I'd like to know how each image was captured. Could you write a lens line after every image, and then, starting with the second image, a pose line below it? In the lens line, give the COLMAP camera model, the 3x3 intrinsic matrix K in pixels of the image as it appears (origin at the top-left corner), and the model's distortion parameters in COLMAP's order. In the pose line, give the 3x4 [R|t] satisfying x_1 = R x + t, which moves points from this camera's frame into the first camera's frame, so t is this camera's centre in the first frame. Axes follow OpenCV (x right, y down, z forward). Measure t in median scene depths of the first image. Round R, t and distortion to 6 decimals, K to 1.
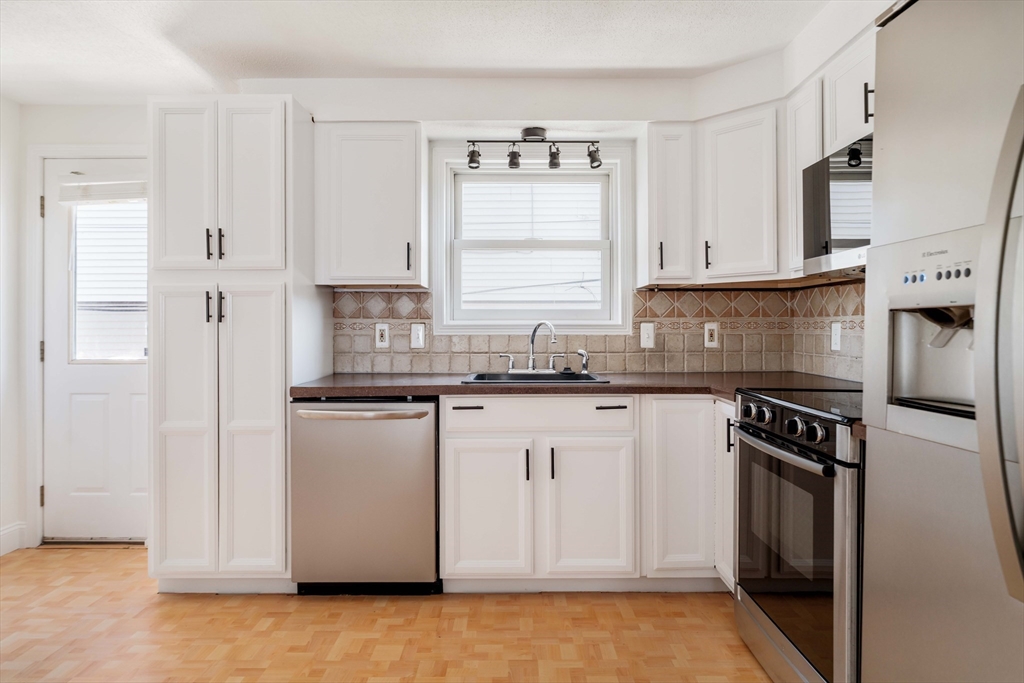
lens RADIAL K [[609.9, 0, 509.5], [0, 609.9, 330.6], [0, 0, 1]] dist [-0.002461, -0.000134]
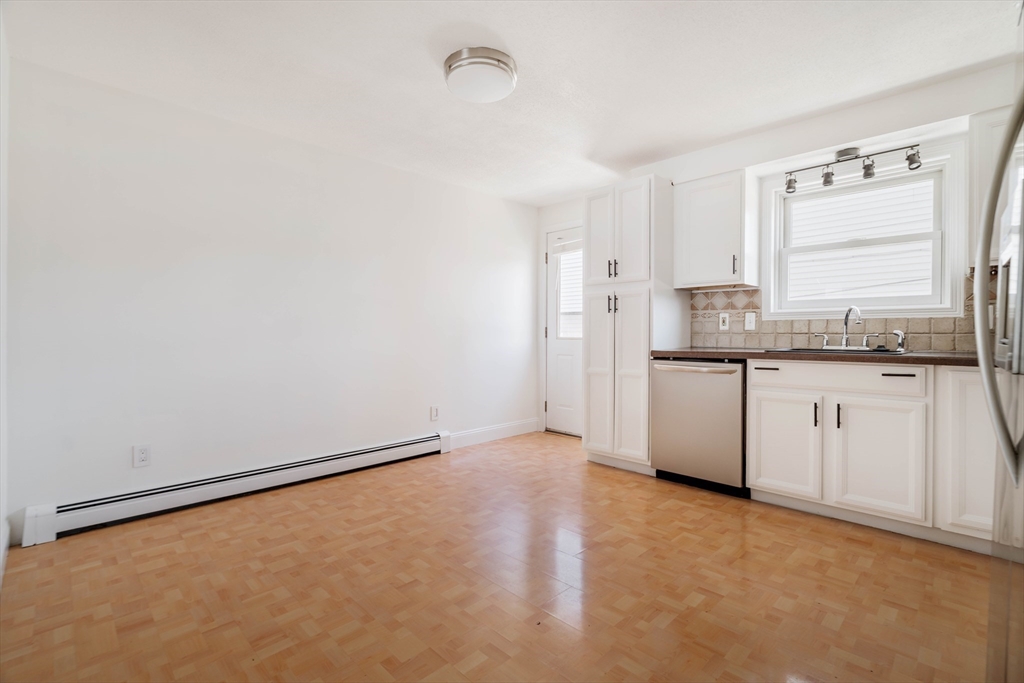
lens RADIAL K [[464.2, 0, 514.4], [0, 464.2, 338.8], [0, 0, 1]] dist [-0.000854, 0.000045]
pose [[0.706329, 0.010788, -0.707802, 0.233729], [-0.003812, 0.999927, 0.011436, 0.041157], [0.707874, -0.005379, 0.706318, -0.135030]]
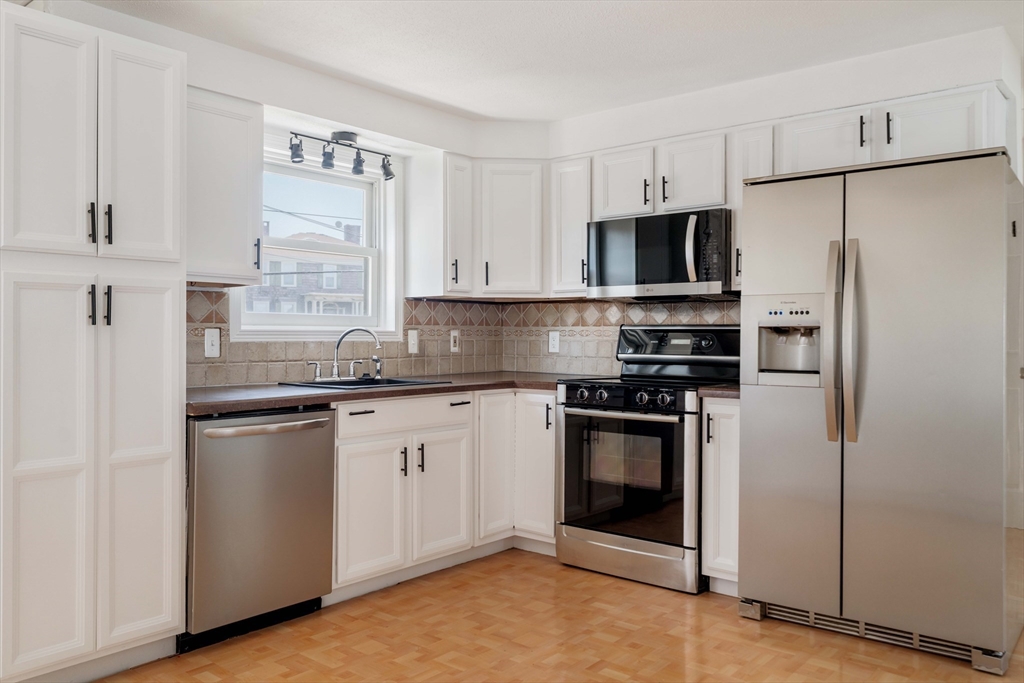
lens RADIAL K [[809.7, 0, 512.0], [0, 809.7, 341.5], [0, 0, 1]] dist [-0.003443, 0.002381]
pose [[0.640049, -0.001724, 0.768332, -0.800430], [-0.001051, 0.999995, 0.003119, 0.003073], [-0.768334, -0.002804, 0.640043, -0.046713]]
